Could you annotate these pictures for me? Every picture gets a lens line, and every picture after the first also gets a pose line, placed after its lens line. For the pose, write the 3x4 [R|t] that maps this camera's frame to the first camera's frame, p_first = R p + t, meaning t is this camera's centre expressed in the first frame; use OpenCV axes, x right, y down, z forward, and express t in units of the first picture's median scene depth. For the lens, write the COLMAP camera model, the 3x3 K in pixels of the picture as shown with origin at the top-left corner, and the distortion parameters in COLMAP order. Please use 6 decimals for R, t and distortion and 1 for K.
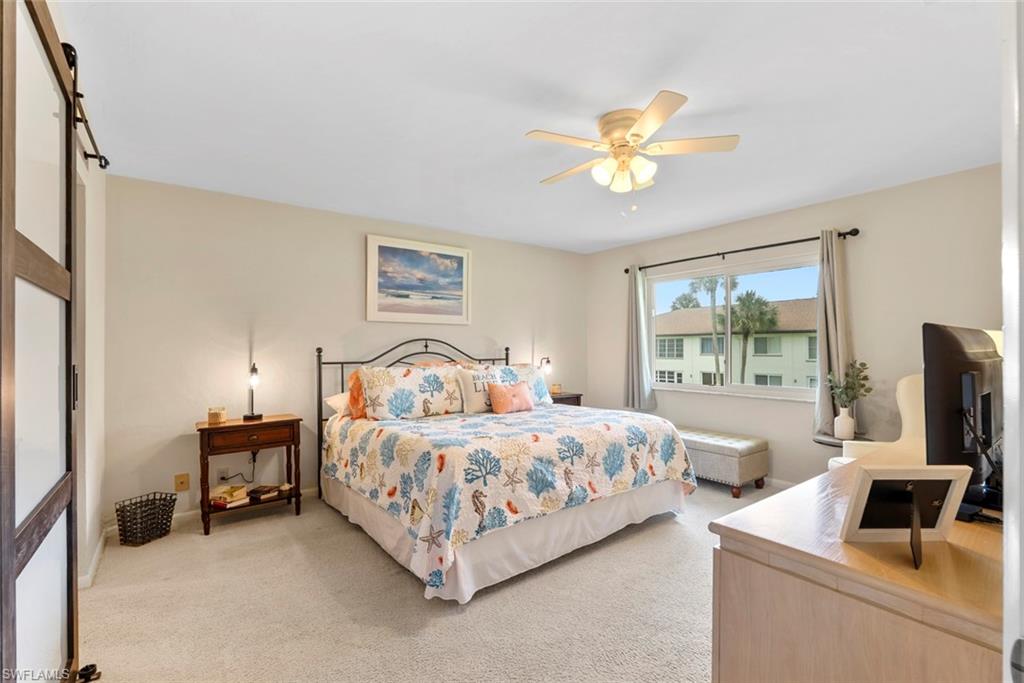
lens RADIAL K [[458.5, 0, 510.7], [0, 458.5, 346.7], [0, 0, 1]] dist [0.000940, 0.000063]
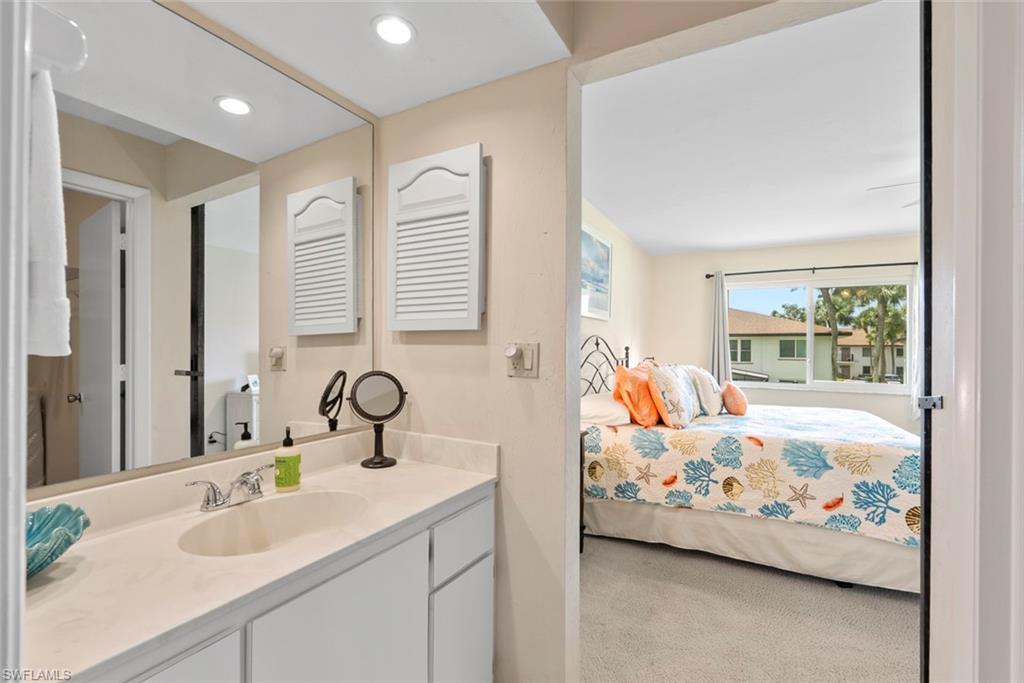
lens RADIAL K [[458.5, 0, 510.7], [0, 458.5, 346.7], [0, 0, 1]] dist [0.000940, 0.000063]
pose [[0.914896, 0.015012, 0.403411, -0.878455], [-0.015062, 0.999882, -0.003048, 0.011823], [-0.403409, -0.003287, 0.915014, 0.307645]]
